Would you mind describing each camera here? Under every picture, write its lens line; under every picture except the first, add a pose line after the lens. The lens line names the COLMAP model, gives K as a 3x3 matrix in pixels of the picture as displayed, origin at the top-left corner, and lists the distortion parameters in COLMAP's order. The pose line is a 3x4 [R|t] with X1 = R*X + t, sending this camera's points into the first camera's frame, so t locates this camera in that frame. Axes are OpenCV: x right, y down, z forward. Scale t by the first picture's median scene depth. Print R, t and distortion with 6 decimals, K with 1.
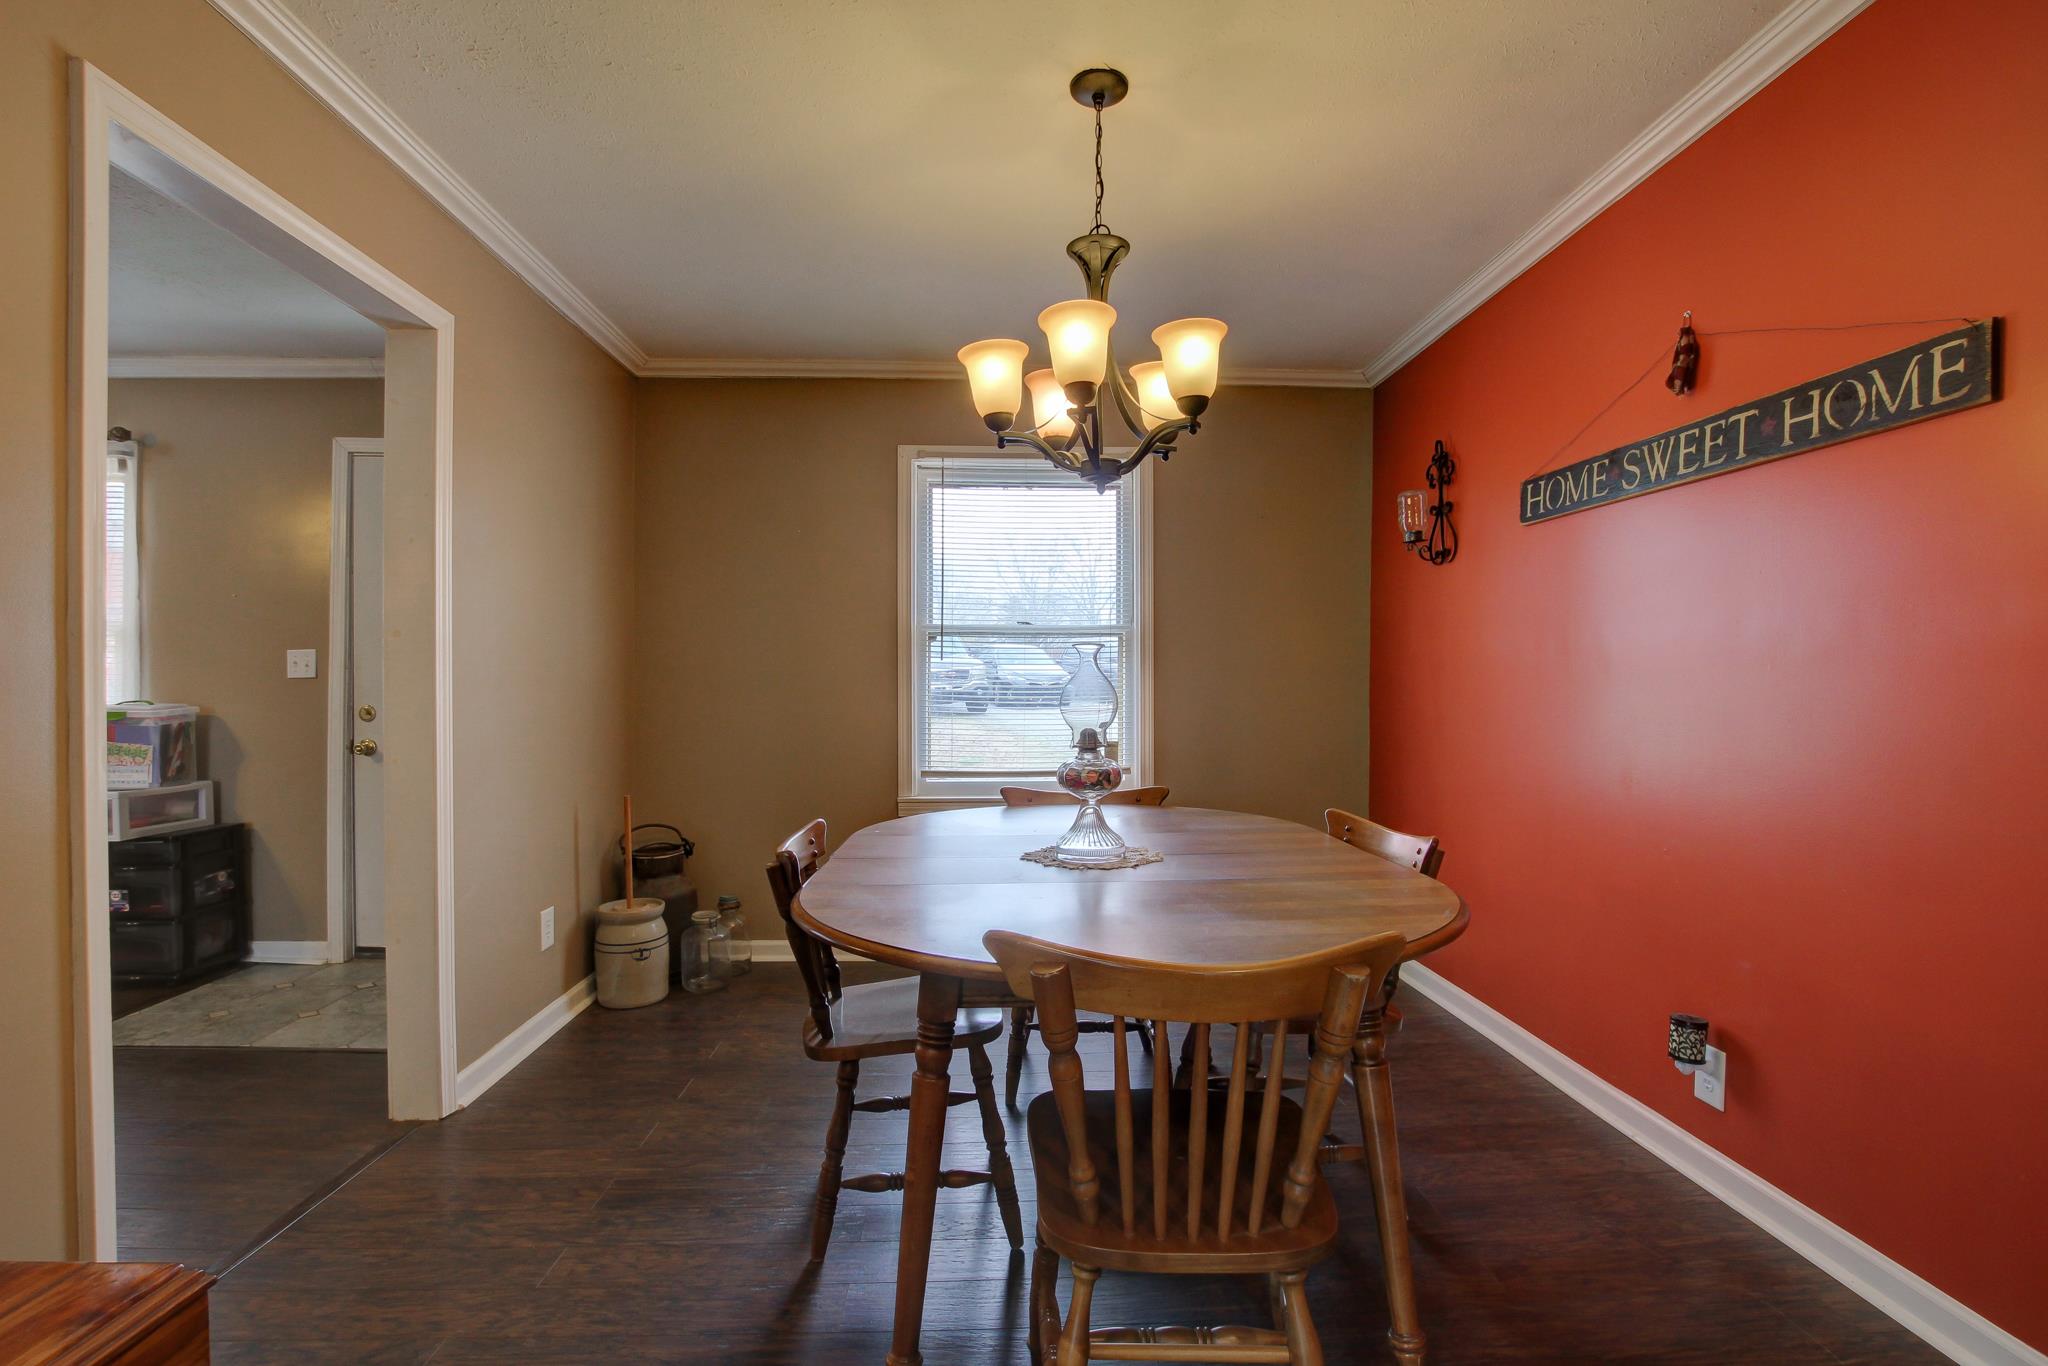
lens RADIAL K [[951.3, 0, 1029.8], [0, 951.3, 695.9], [0, 0, 1]] dist [-0.031080, 0.003601]
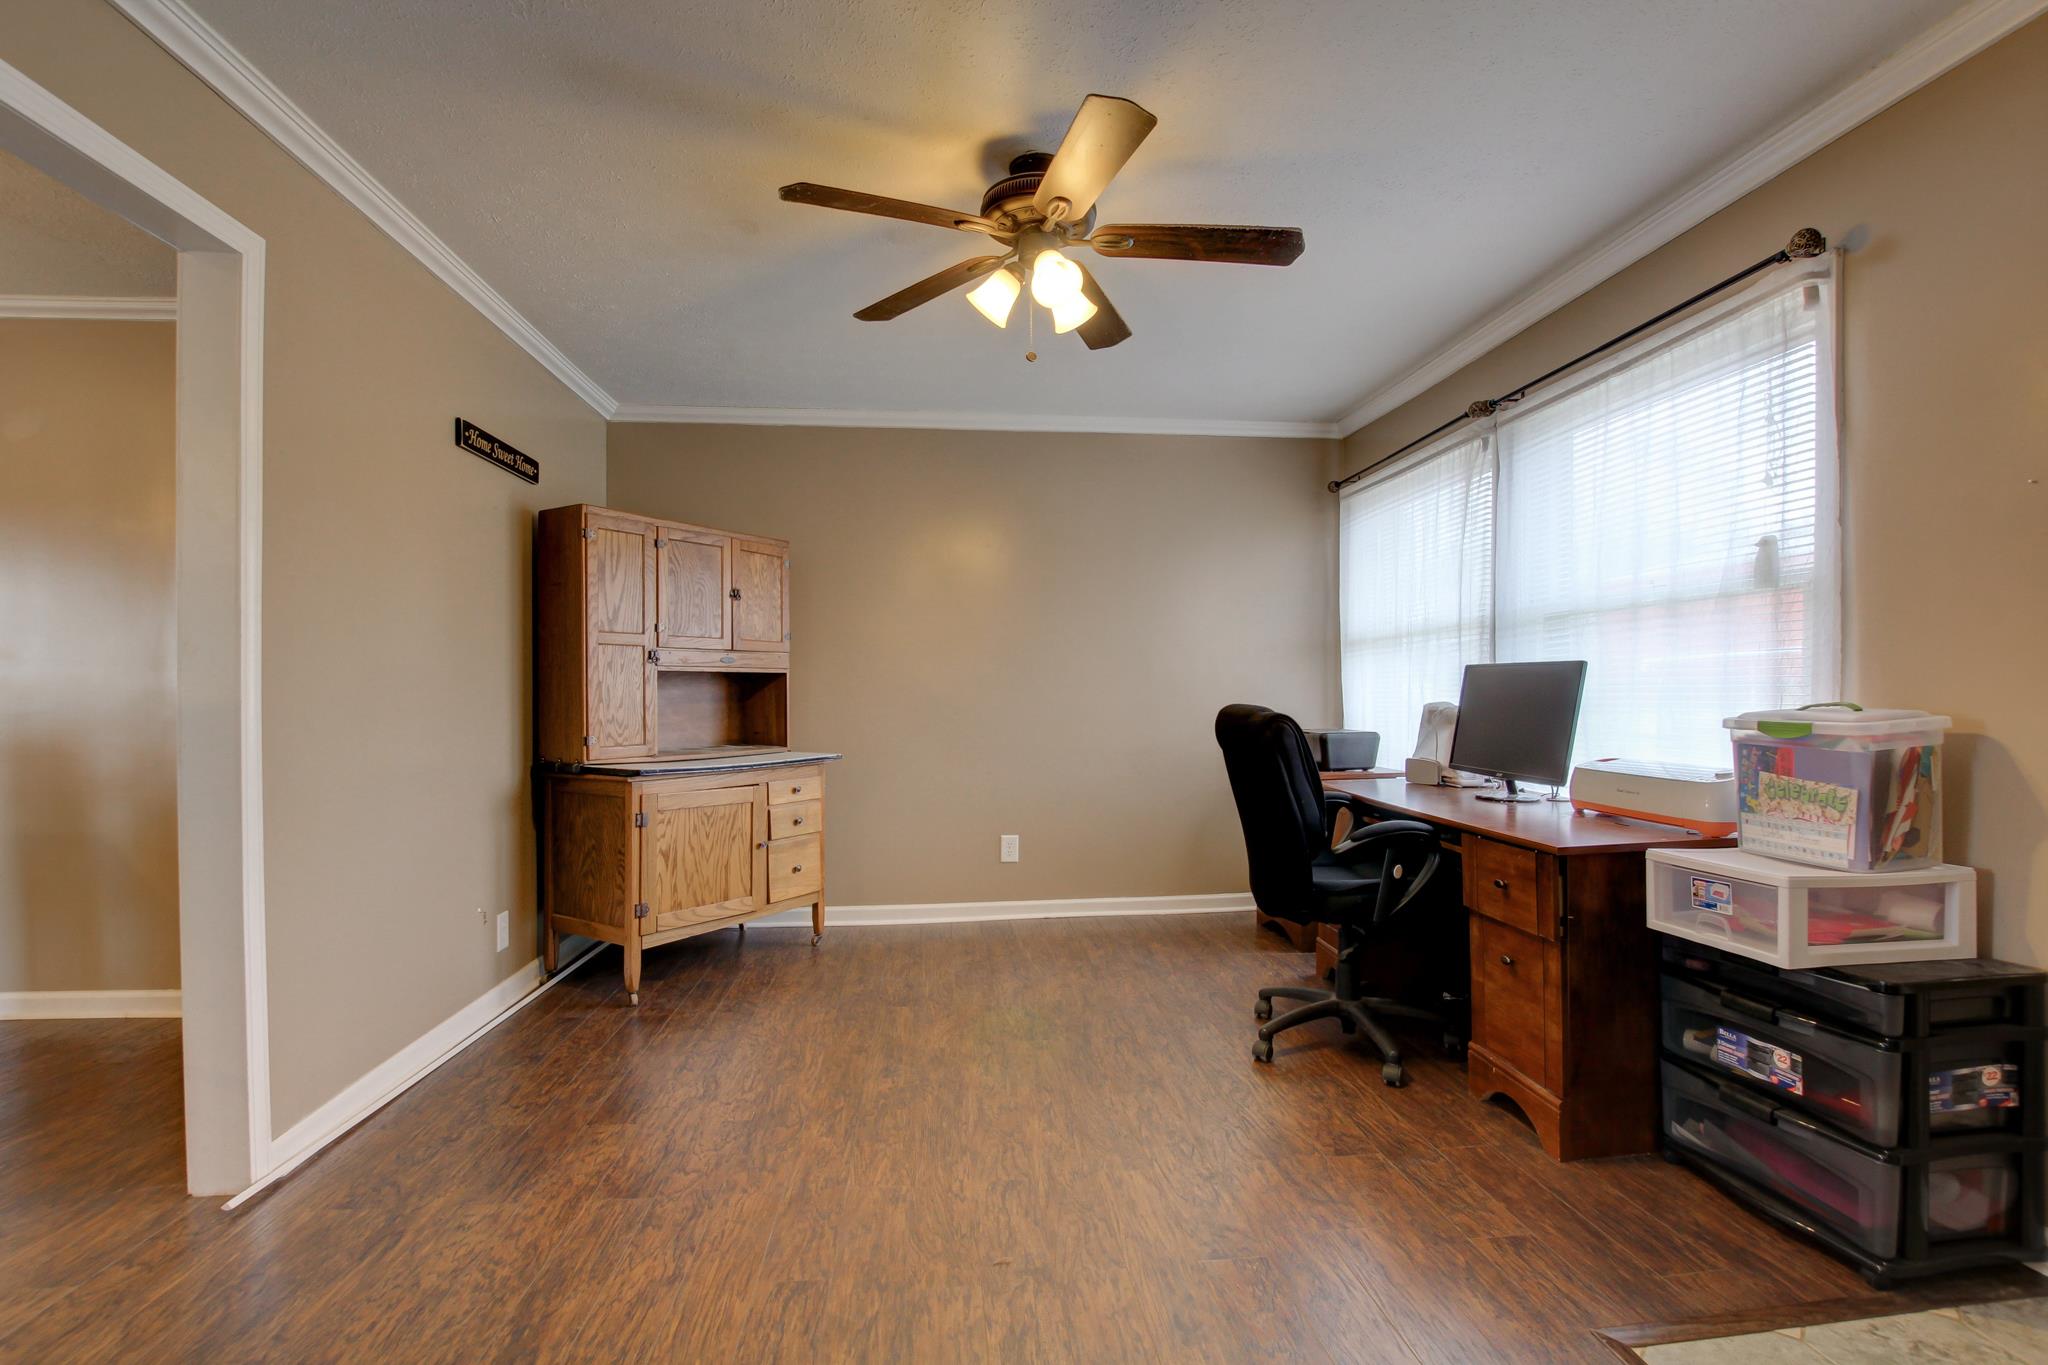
lens RADIAL K [[951.3, 0, 1033.7], [0, 951.3, 696.0], [0, 0, 1]] dist [-0.031080, 0.003601]
pose [[0.055644, 0.005772, -0.998434, -0.431380], [-0.007660, 0.999956, 0.005354, 0.001386], [0.998421, 0.007350, 0.055685, 0.488119]]
